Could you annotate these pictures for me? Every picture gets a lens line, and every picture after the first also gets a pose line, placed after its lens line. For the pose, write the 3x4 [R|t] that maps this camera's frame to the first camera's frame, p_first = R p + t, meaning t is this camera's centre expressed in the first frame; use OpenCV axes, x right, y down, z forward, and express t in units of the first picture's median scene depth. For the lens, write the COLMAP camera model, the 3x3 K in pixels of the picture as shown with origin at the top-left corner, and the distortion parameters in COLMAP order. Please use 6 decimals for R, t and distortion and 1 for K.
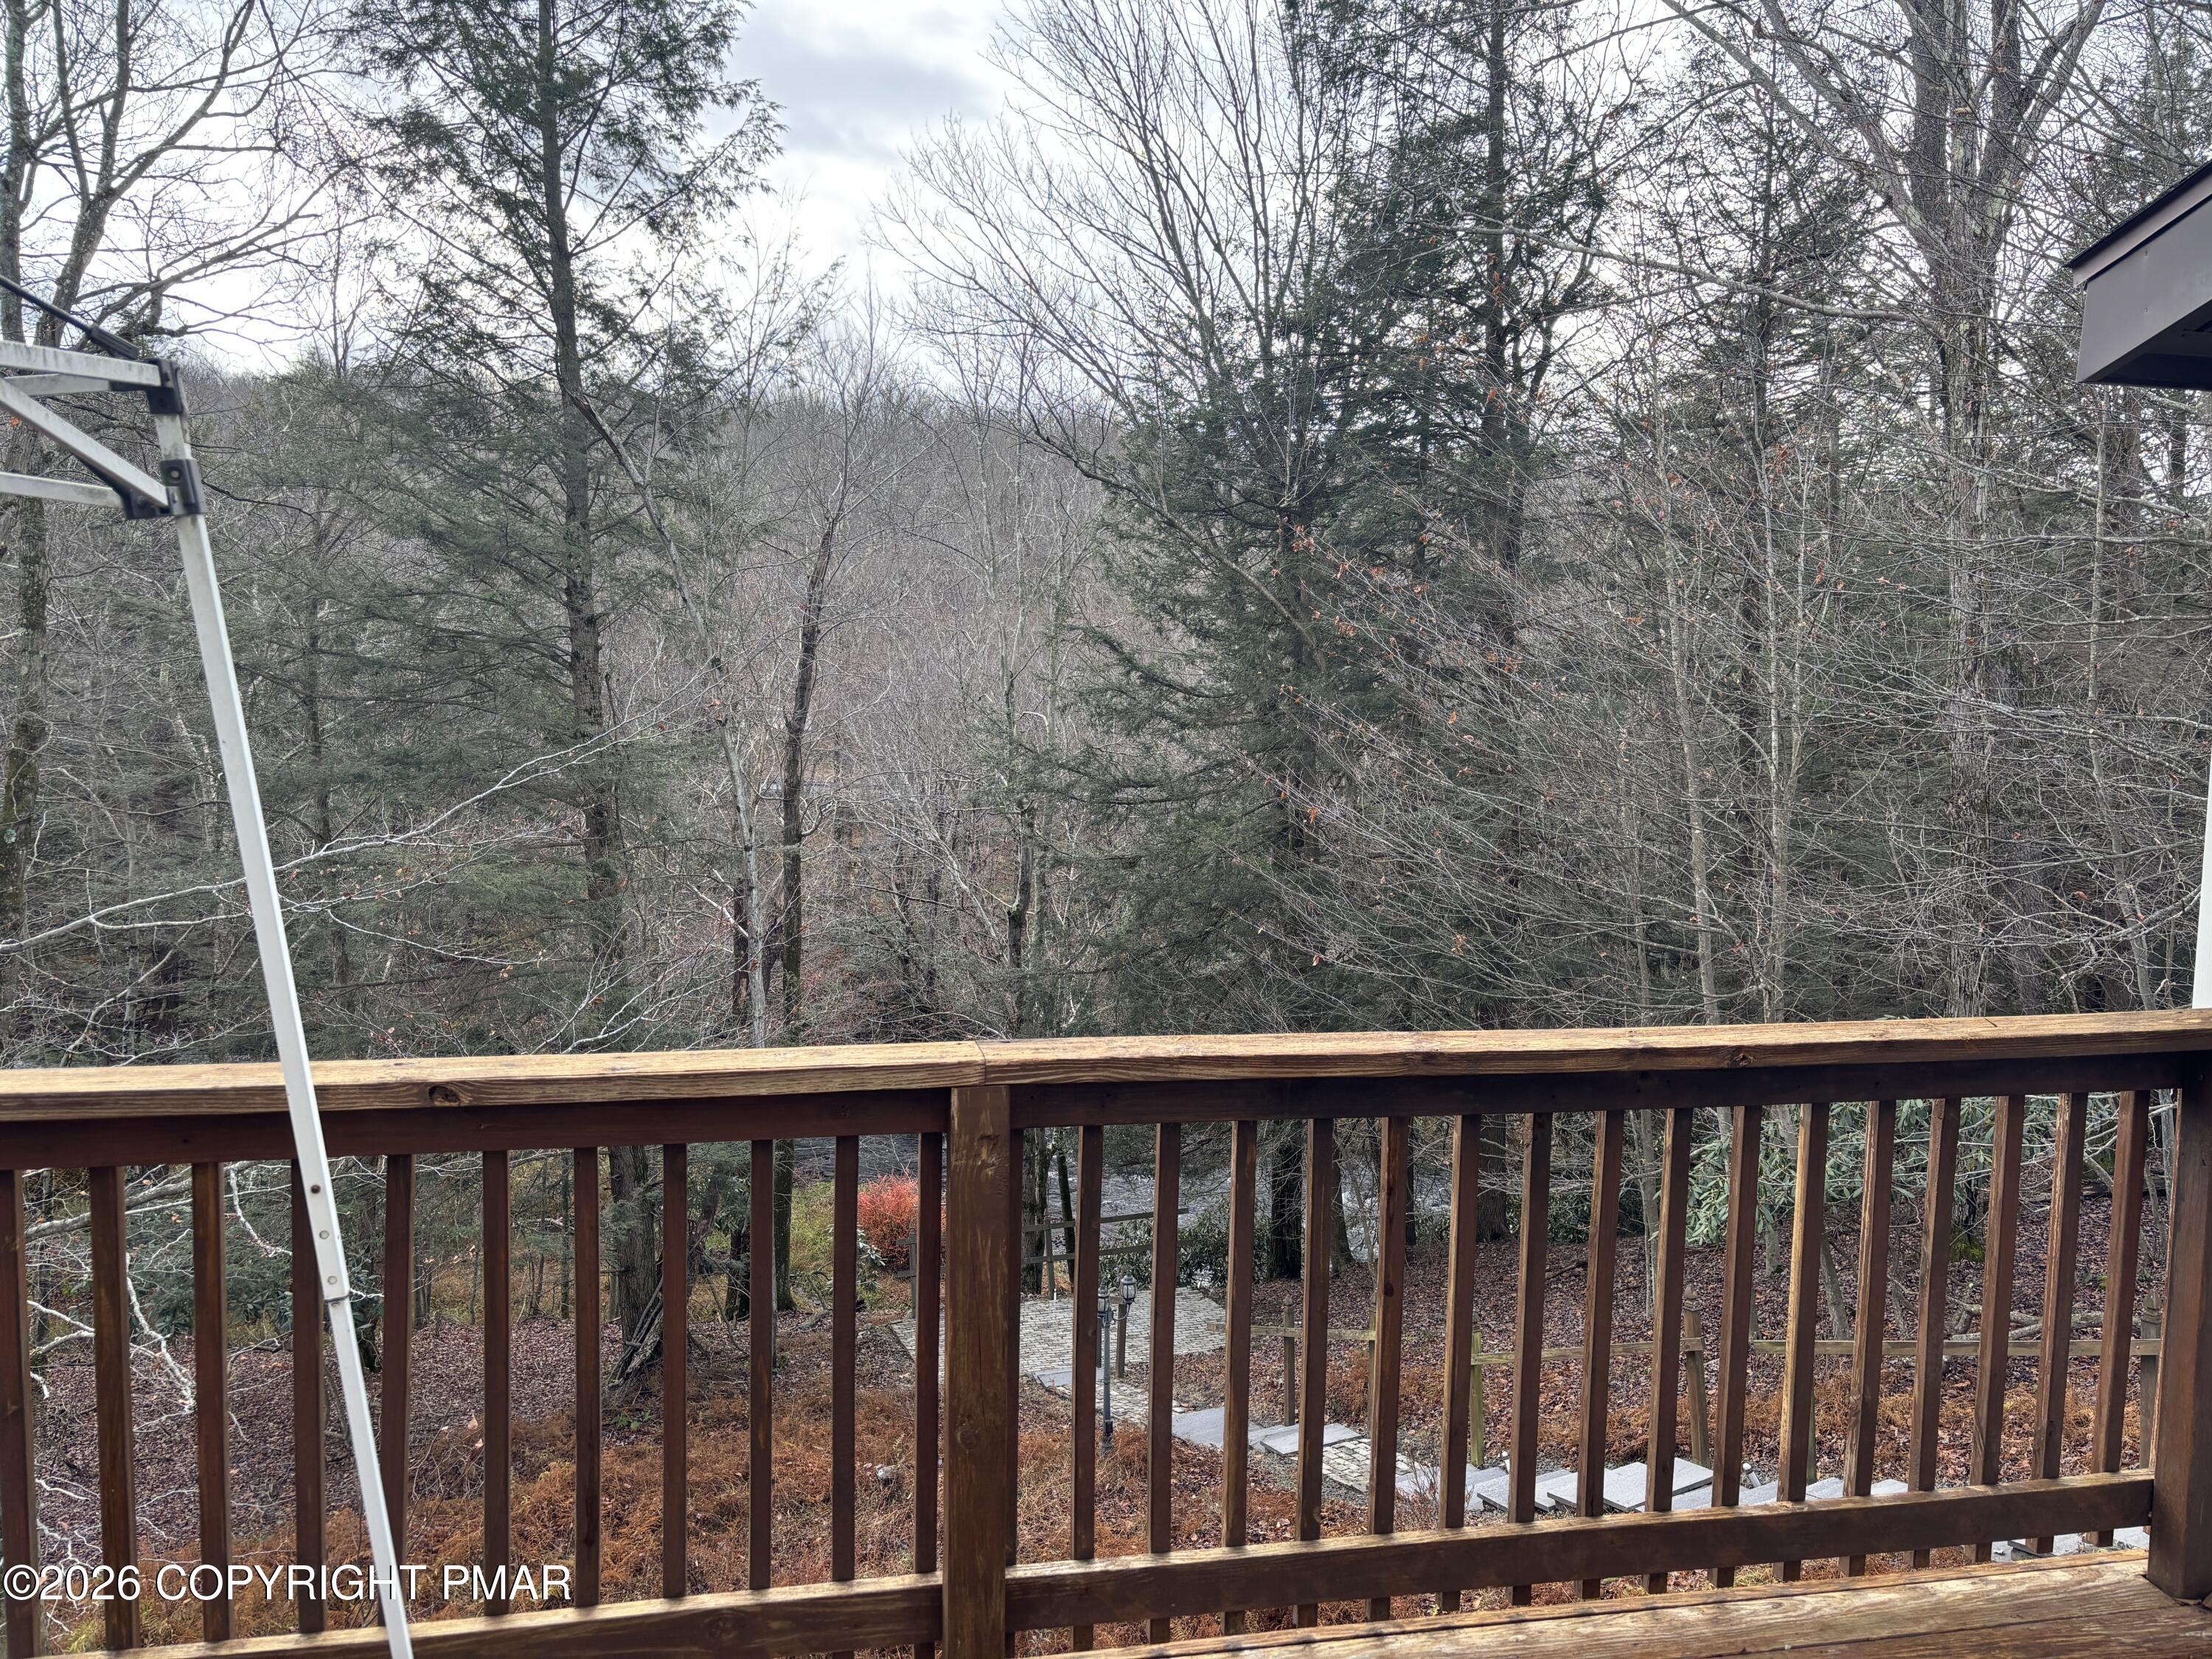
lens RADIAL K [[1700.1, 0, 1110.0], [0, 1700.1, 854.8], [0, 0, 1]] dist [0.053387, -0.063825]
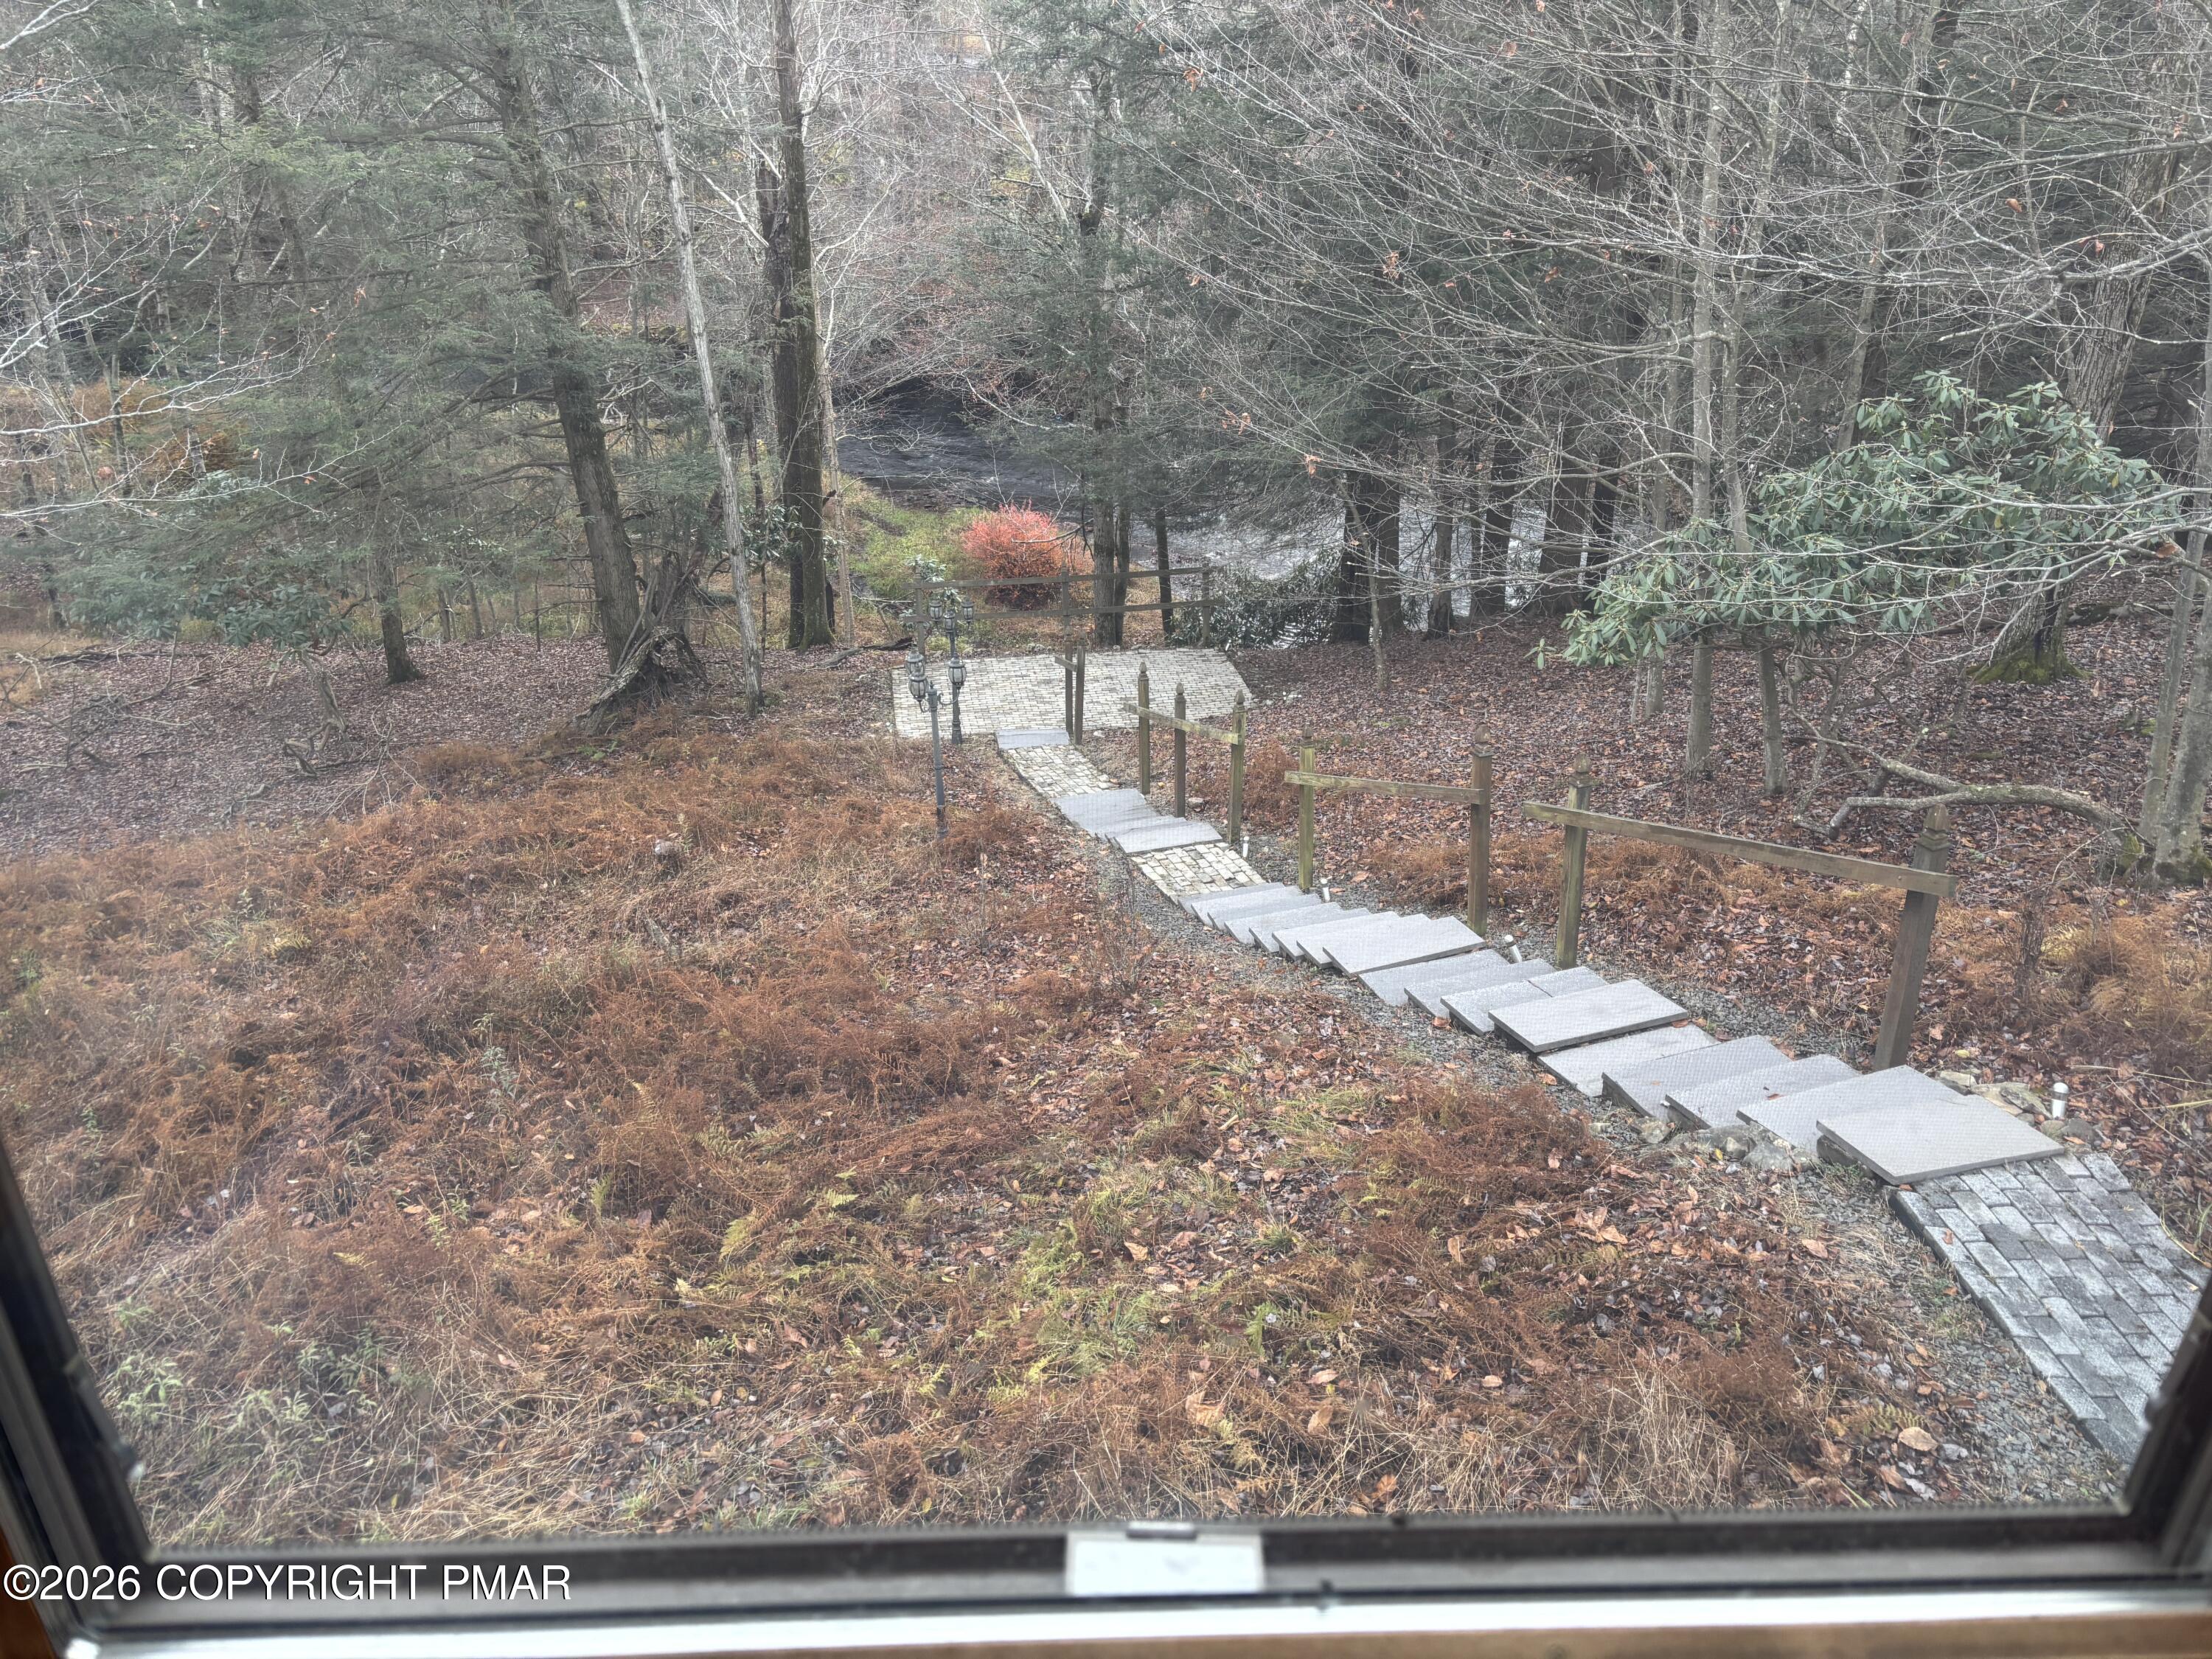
lens RADIAL K [[1676.2, 0, 1106.0], [0, 1676.2, 829.5], [0, 0, 1]] dist [0.062517, -0.062219]
pose [[0.984695, 0.072751, -0.158377, 0.162802], [-0.008382, 0.927429, 0.373906, 0.002740], [0.174086, -0.366856, 0.913844, 0.129531]]
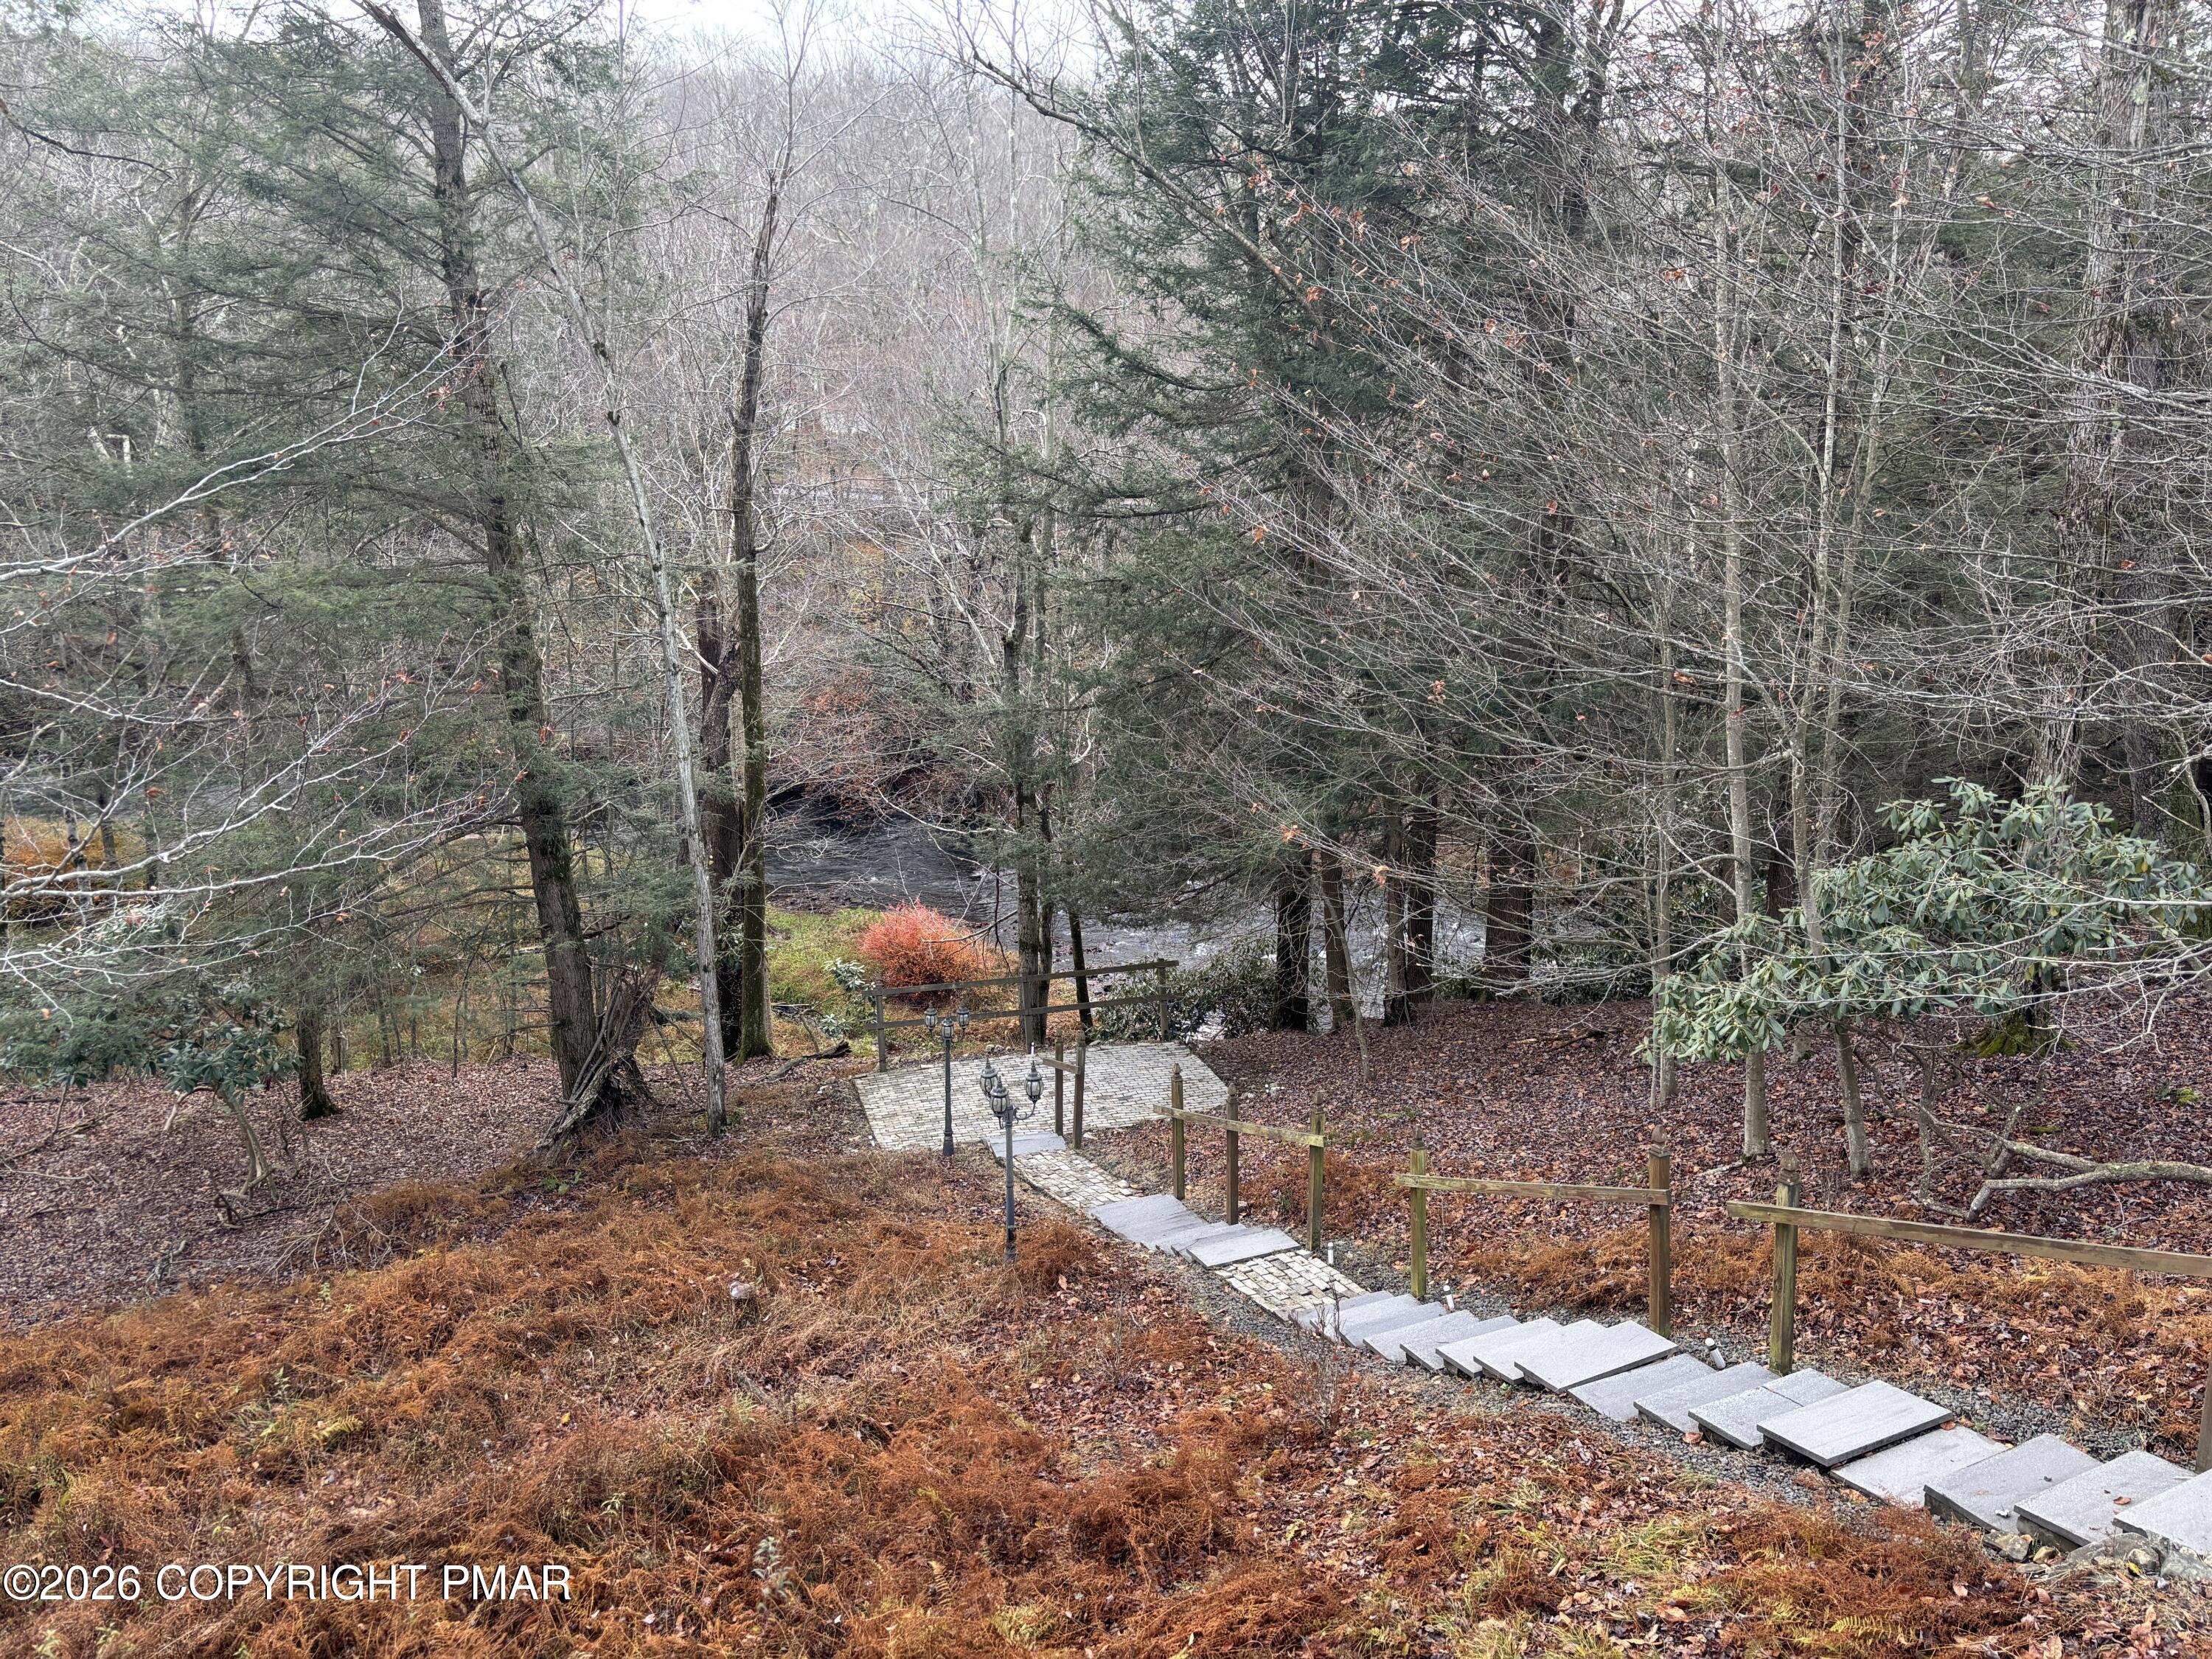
lens RADIAL K [[1691.5, 0, 1112.0], [0, 1691.5, 867.8], [0, 0, 1]] dist [0.040413, -0.039890]
pose [[0.998652, 0.009595, -0.051013, 0.066369], [-0.000406, 0.984181, 0.177166, -0.006620], [0.051906, -0.176906, 0.982858, 0.118900]]
